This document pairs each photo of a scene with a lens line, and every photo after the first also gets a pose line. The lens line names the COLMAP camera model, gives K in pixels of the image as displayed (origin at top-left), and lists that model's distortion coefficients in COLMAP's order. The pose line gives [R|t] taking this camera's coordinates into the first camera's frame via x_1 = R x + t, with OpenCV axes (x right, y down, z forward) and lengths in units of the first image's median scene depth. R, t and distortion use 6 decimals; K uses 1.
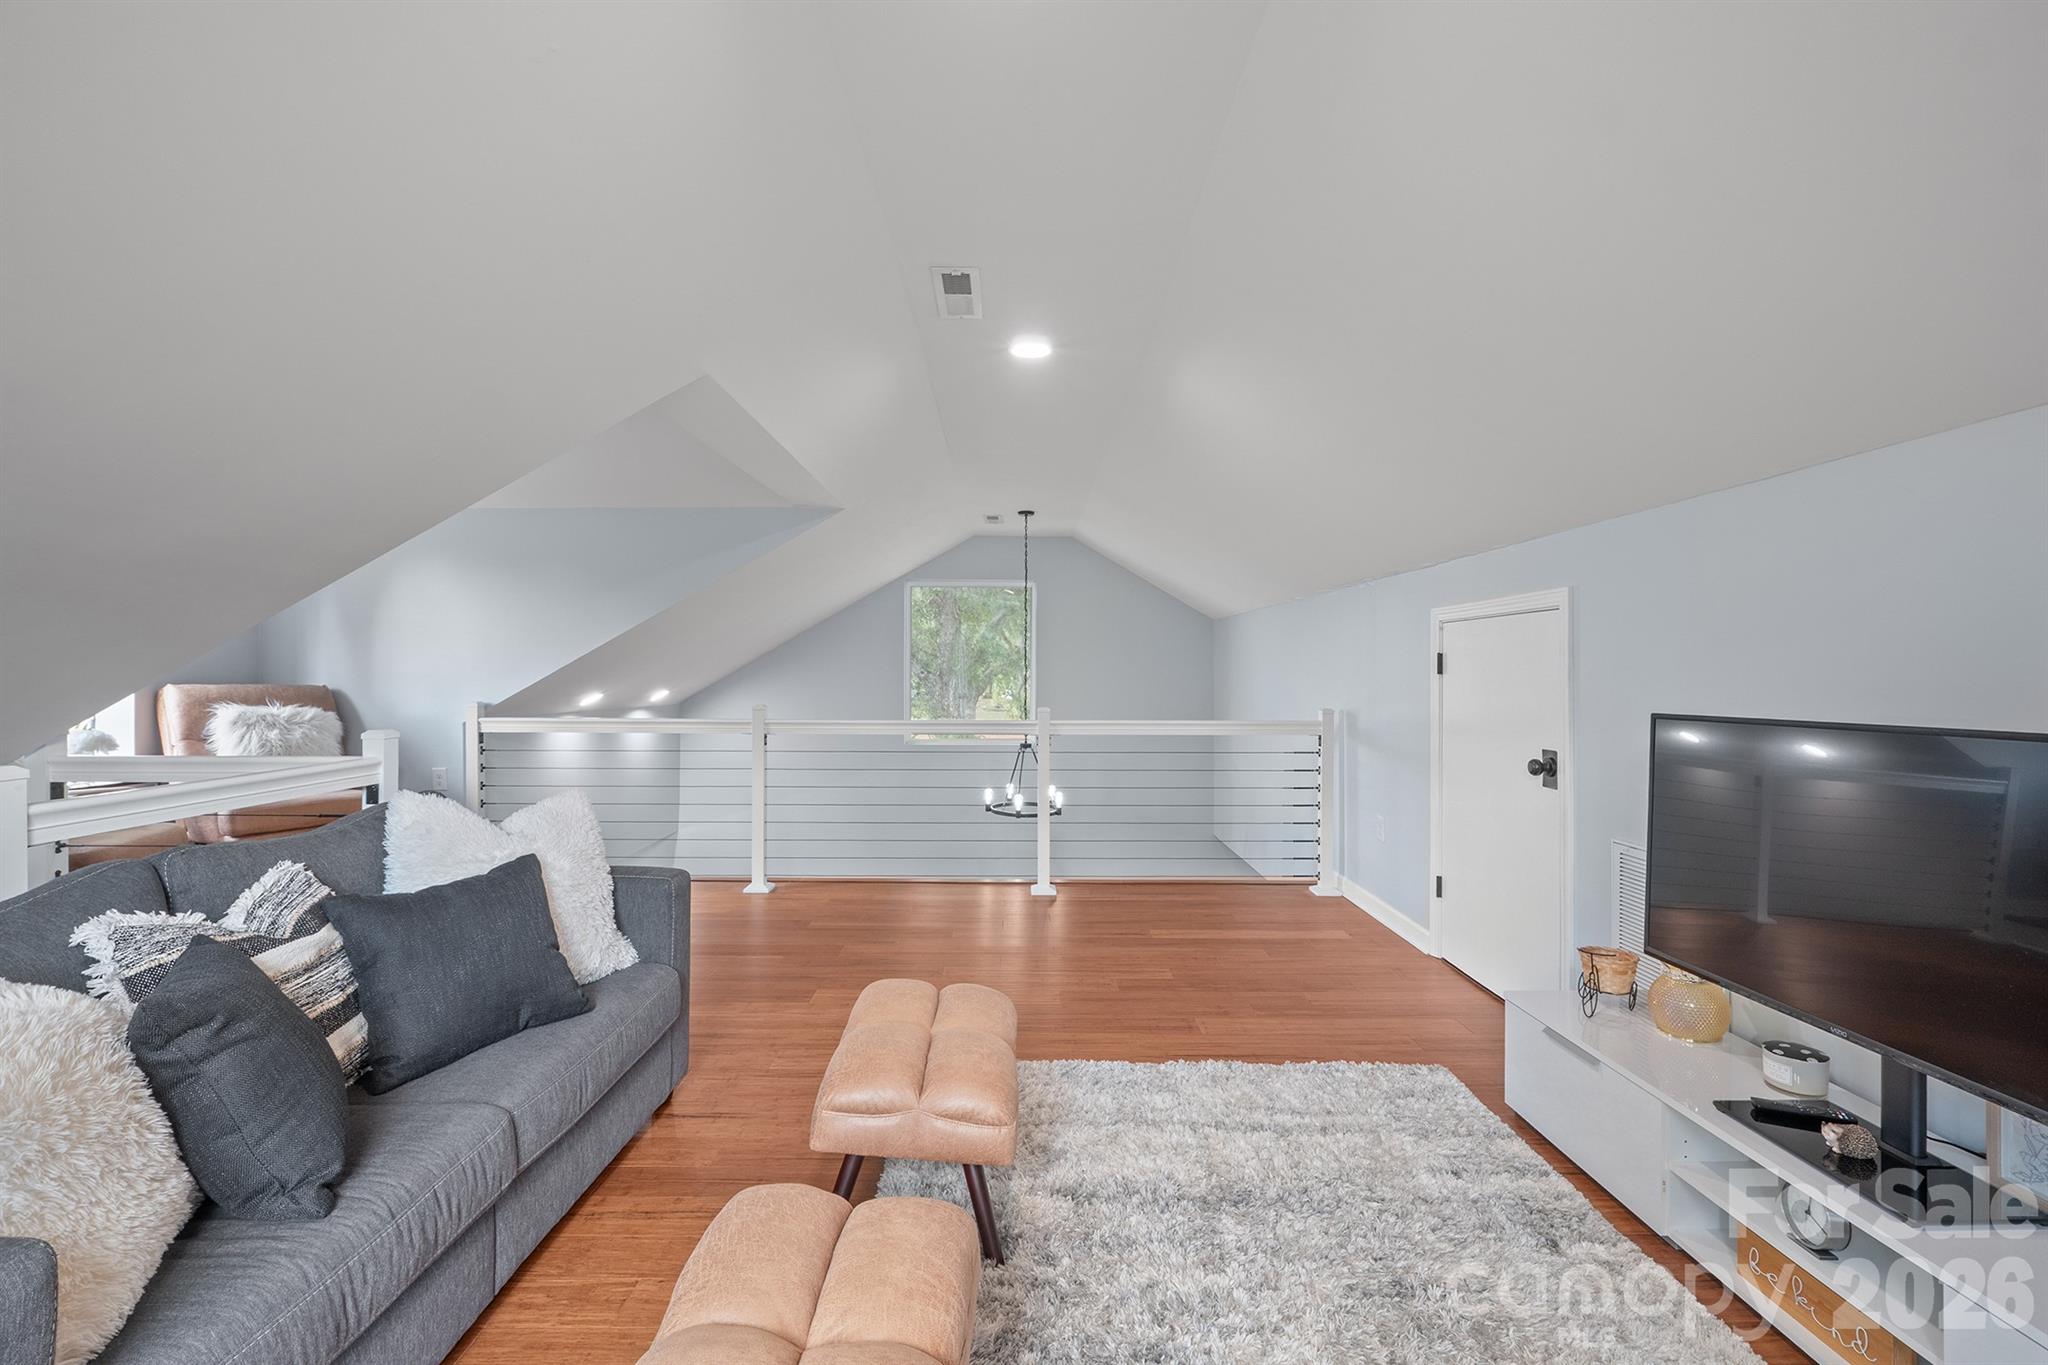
lens RADIAL K [[859.0, 0, 1020.0], [0, 859.0, 673.1], [0, 0, 1]] dist [-0.004914, -0.000030]
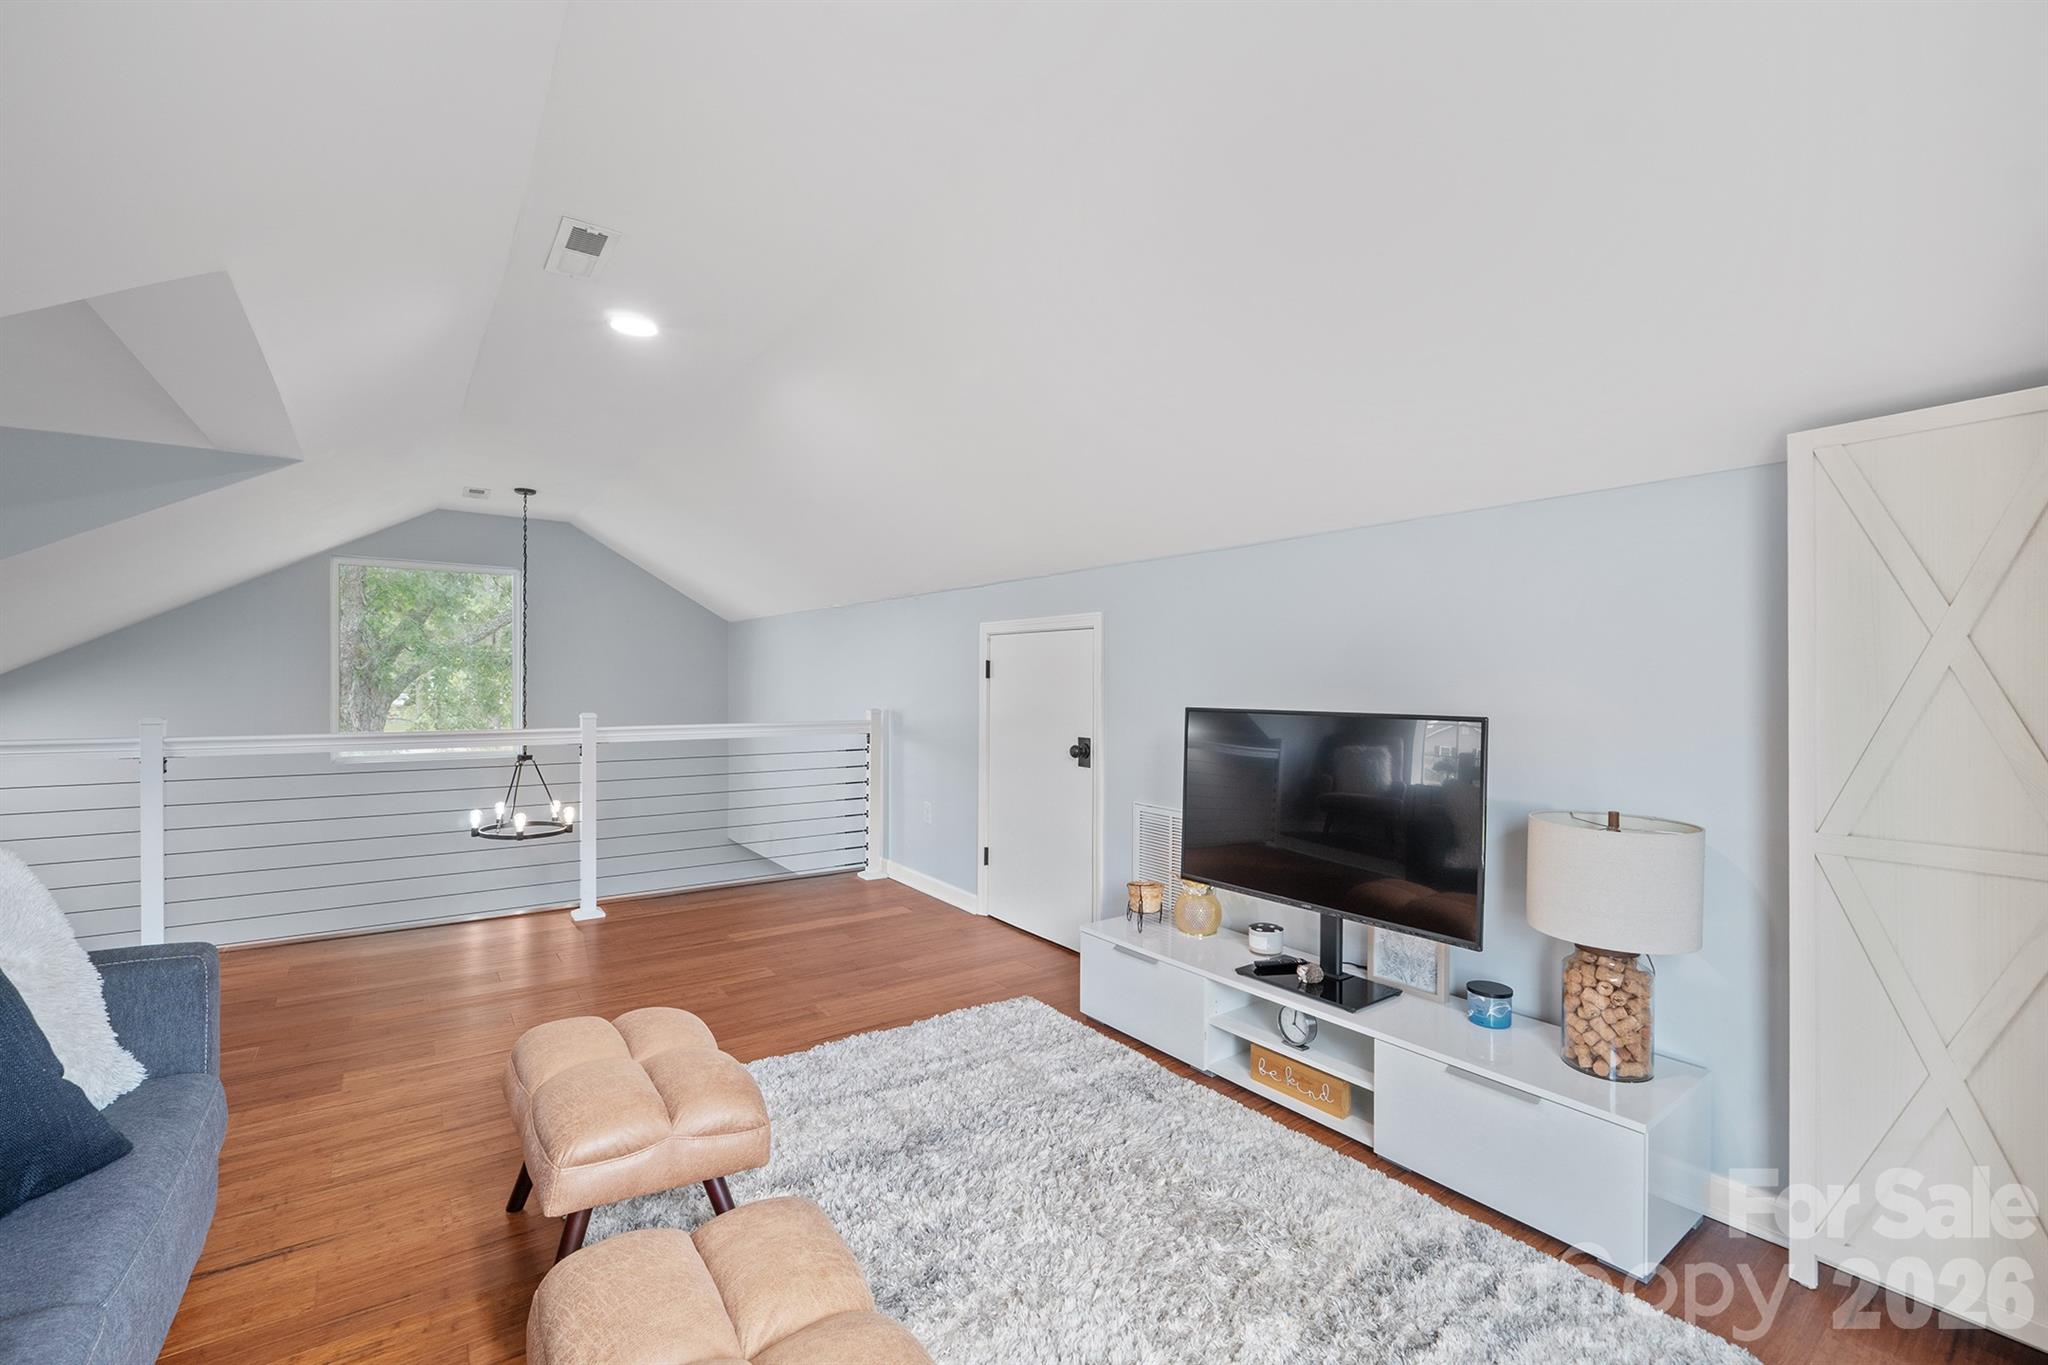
lens RADIAL K [[859.0, 0, 1002.7], [0, 859.0, 688.1], [0, 0, 1]] dist [-0.004914, -0.000030]
pose [[0.822689, -0.004076, 0.568477, -0.235339], [-0.004630, 0.999893, 0.013870, -0.001923], [-0.568472, -0.014043, 0.822583, 0.010910]]
